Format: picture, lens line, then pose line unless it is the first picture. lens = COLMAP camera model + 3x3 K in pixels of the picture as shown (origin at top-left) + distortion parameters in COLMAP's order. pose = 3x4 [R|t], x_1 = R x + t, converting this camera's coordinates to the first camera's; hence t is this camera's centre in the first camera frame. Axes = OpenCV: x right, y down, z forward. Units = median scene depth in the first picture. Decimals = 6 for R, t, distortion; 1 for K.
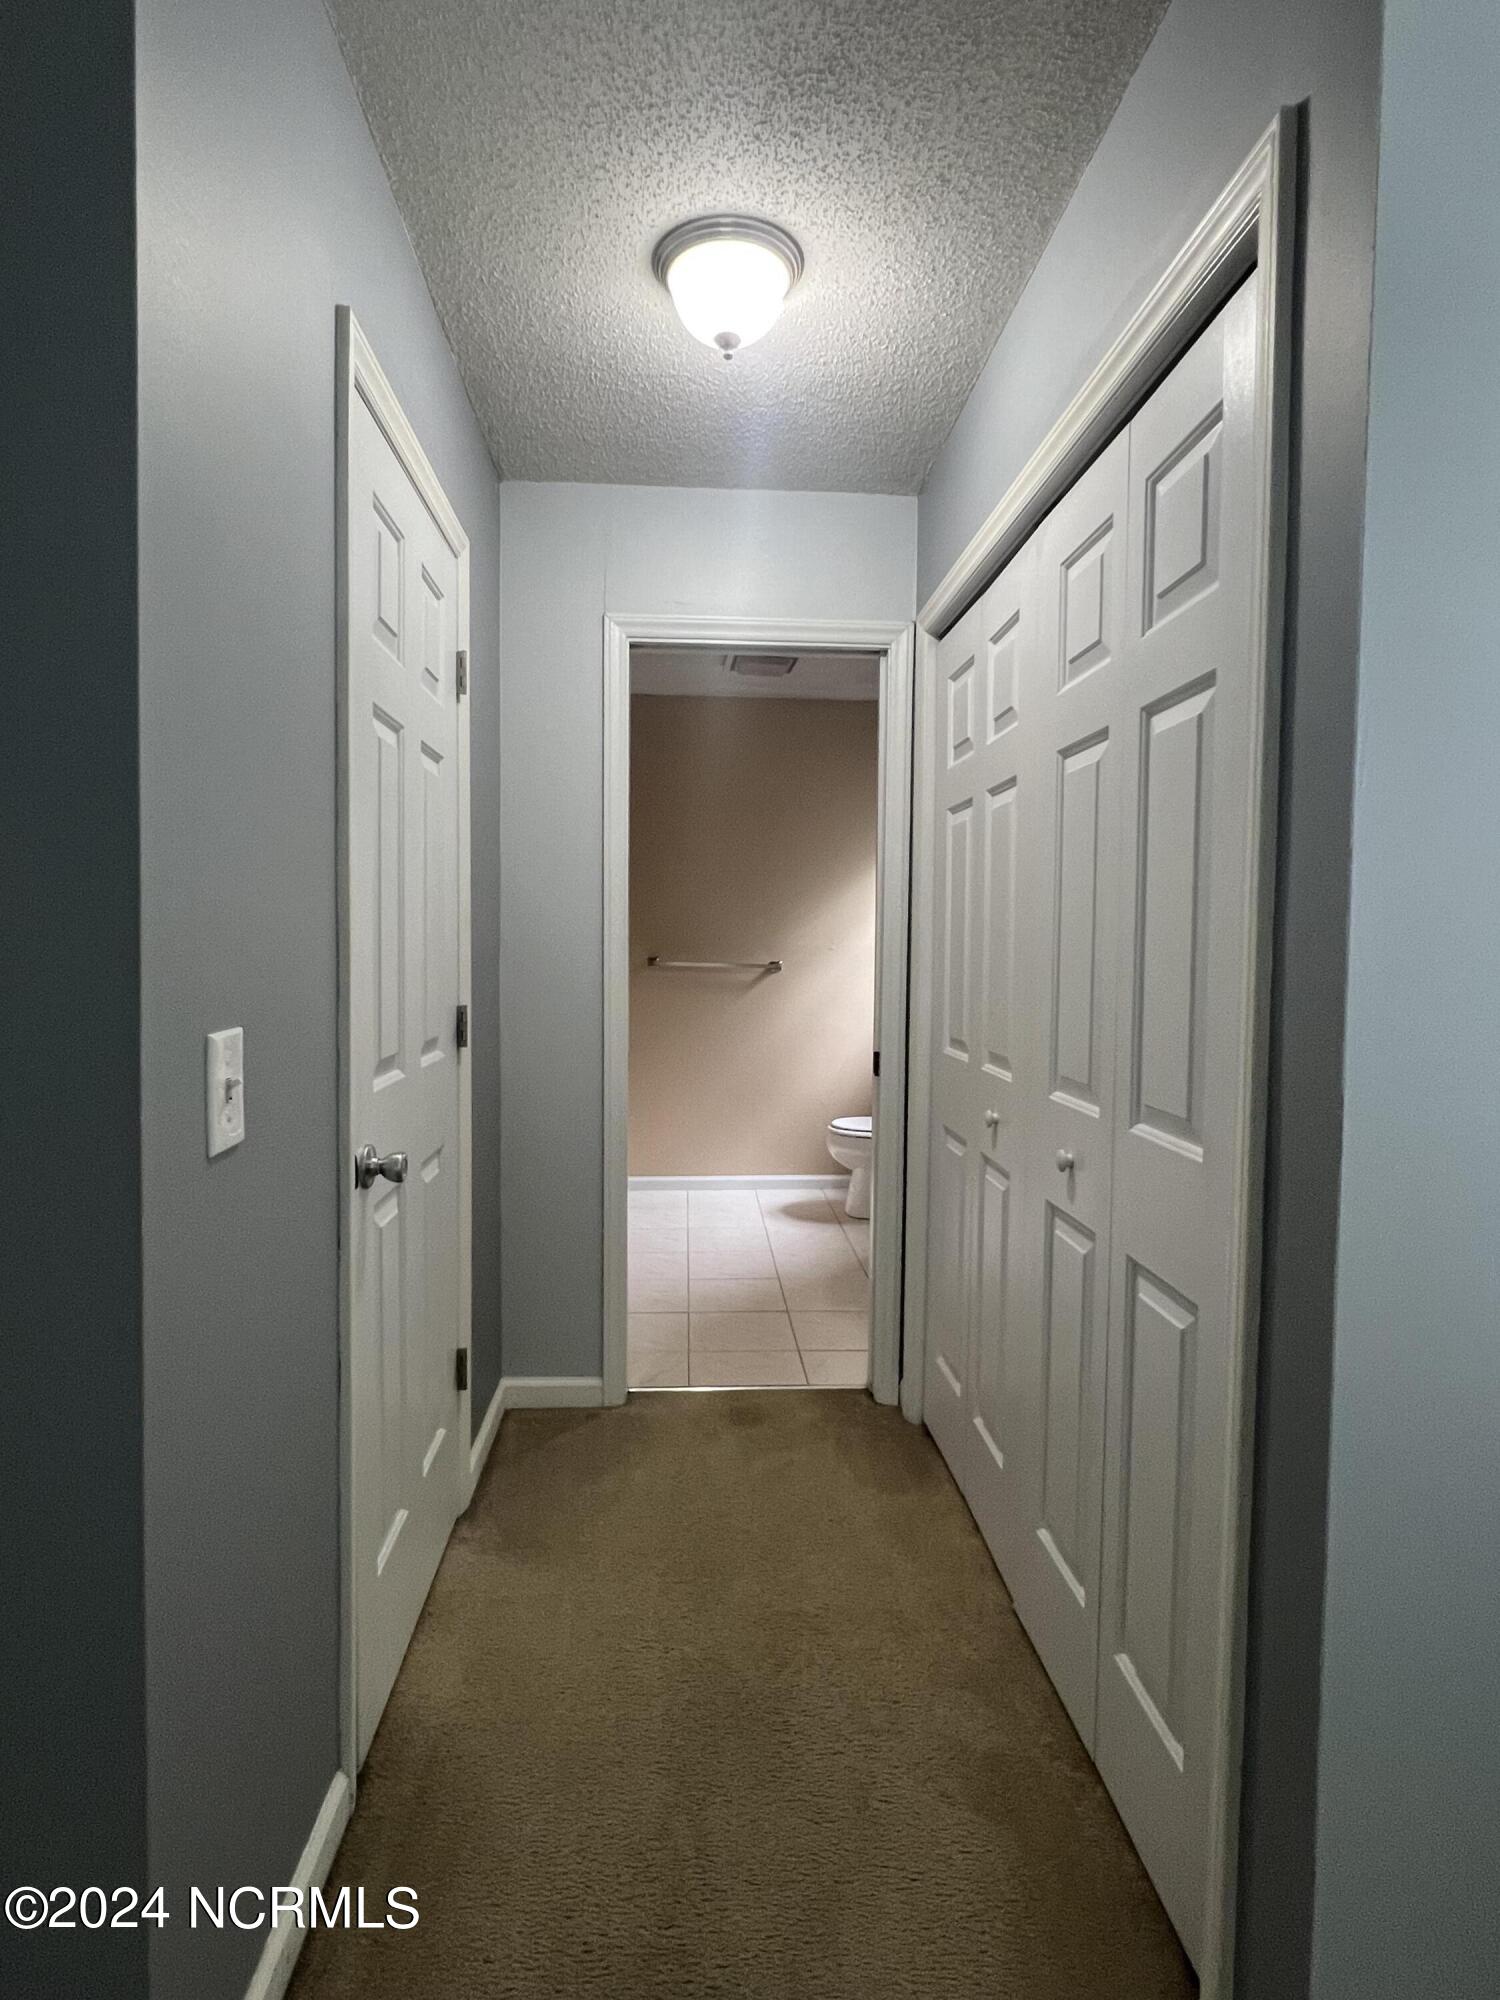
lens RADIAL K [[1000.5, 0, 750.4], [0, 1000.5, 993.4], [0, 0, 1]] dist [0.000727, 0.000179]
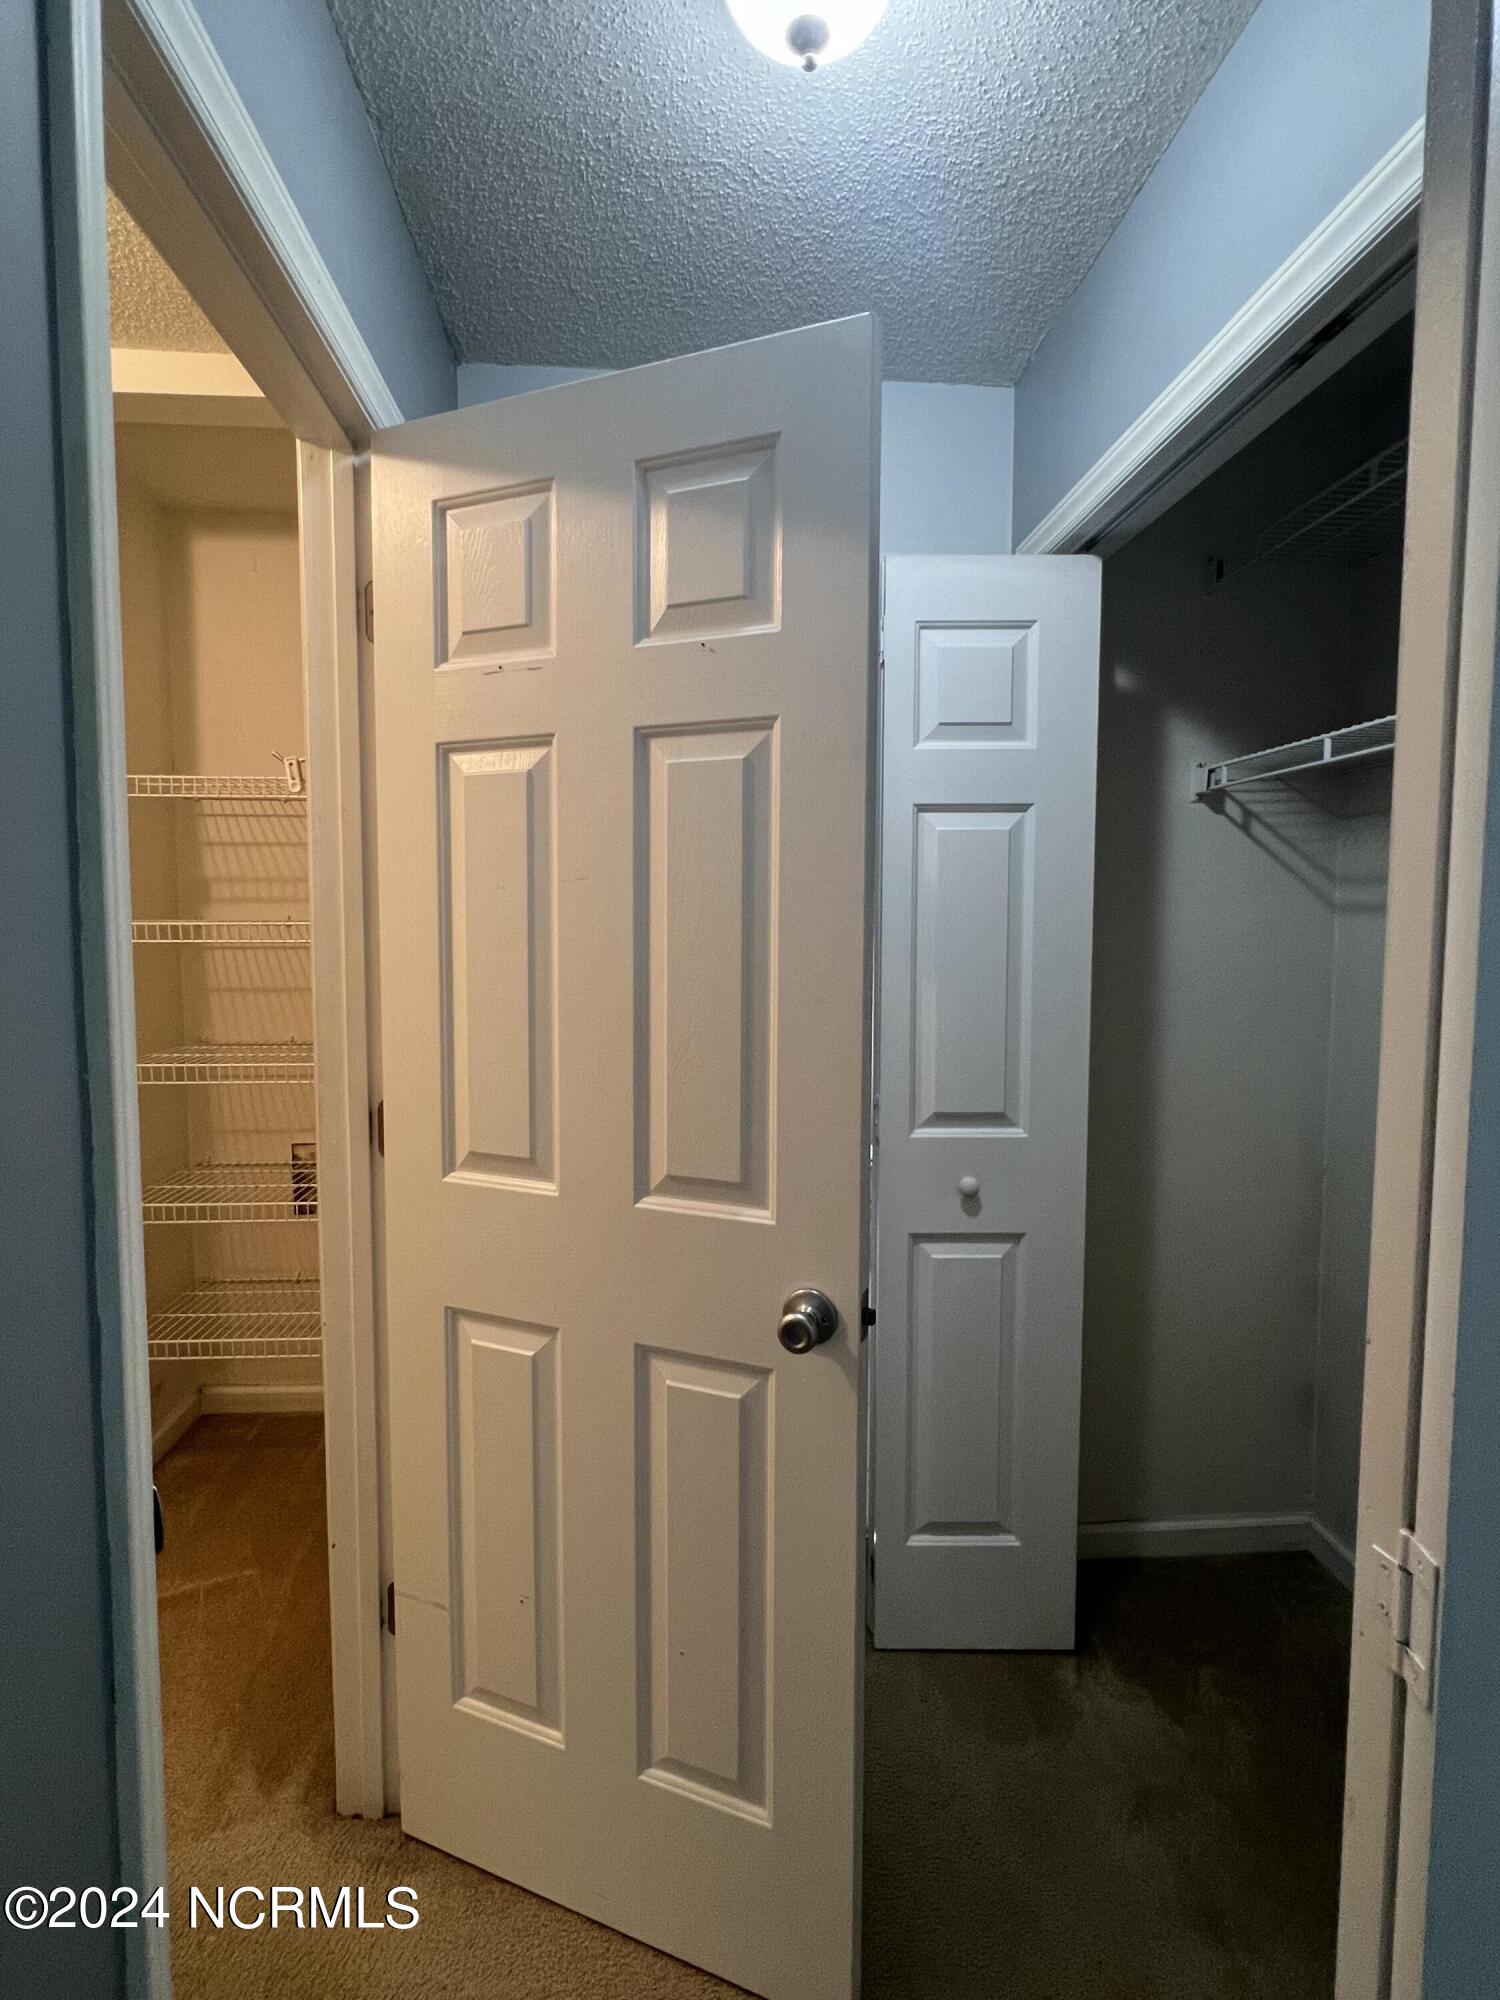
lens RADIAL K [[1000.5, 0, 743.0], [0, 1000.5, 1000.6], [0, 0, 1]] dist [0.000727, 0.000179]
pose [[0.999972, -0.007274, 0.001490, -0.055284], [0.007240, 0.999745, 0.021371, -0.070657], [-0.001646, -0.021359, 0.999771, 0.316078]]
